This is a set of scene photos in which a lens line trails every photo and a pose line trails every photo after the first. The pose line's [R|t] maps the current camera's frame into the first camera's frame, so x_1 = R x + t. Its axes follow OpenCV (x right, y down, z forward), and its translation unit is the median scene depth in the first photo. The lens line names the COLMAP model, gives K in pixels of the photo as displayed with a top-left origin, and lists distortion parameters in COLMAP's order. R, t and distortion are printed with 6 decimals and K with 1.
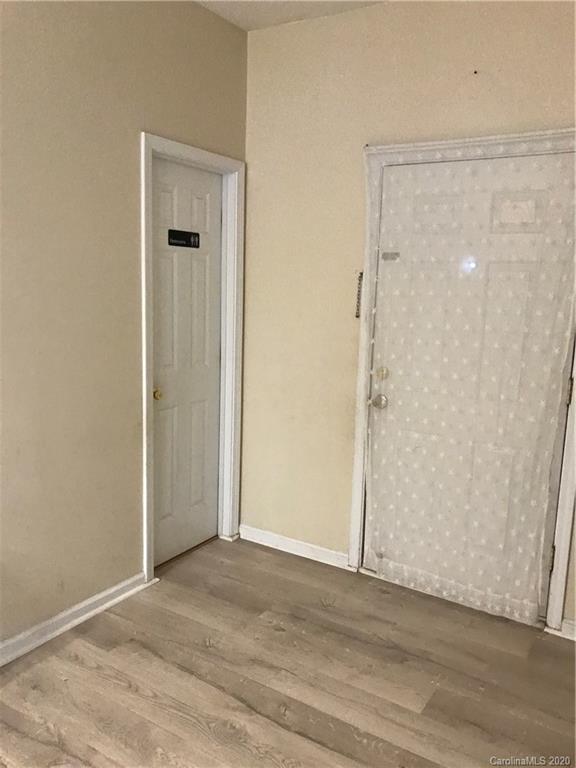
lens RADIAL K [[633.0, 0, 290.8], [0, 633.0, 383.5], [0, 0, 1]] dist [0.015783, -0.004924]
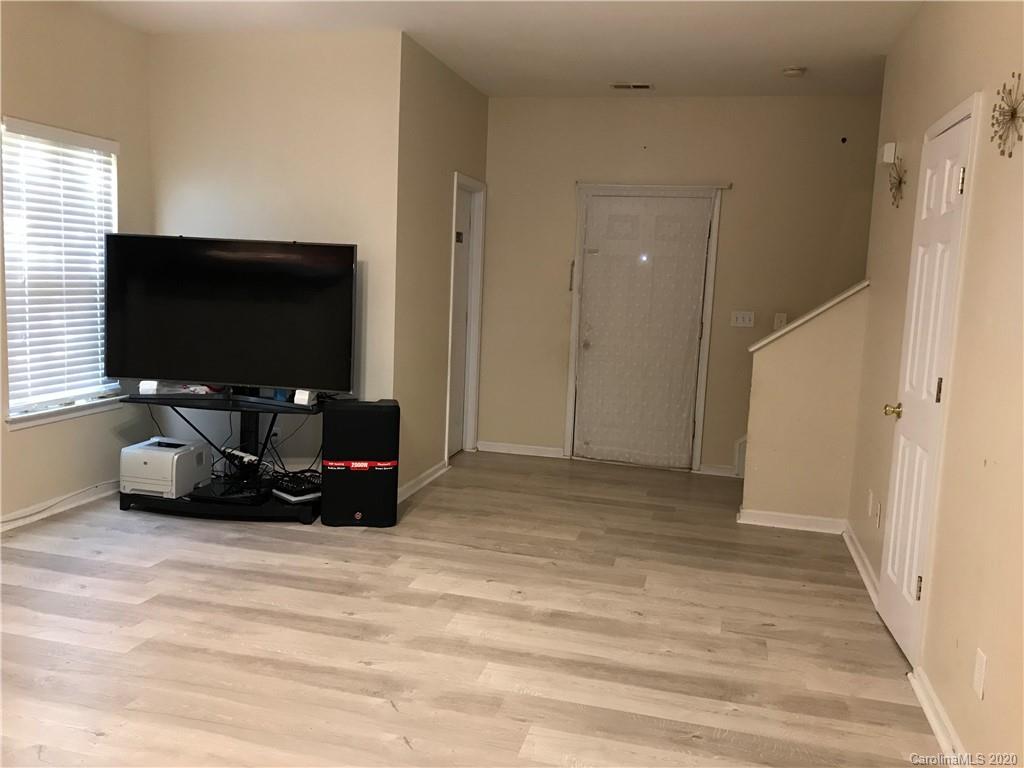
lens RADIAL K [[844.0, 0, 509.0], [0, 844.0, 382.5], [0, 0, 1]] dist [0.015783, -0.004924]
pose [[0.954708, -0.025963, 0.296410, -0.672972], [0.029655, 0.999528, -0.007966, 0.135609], [-0.296063, 0.016395, 0.955028, -0.943674]]
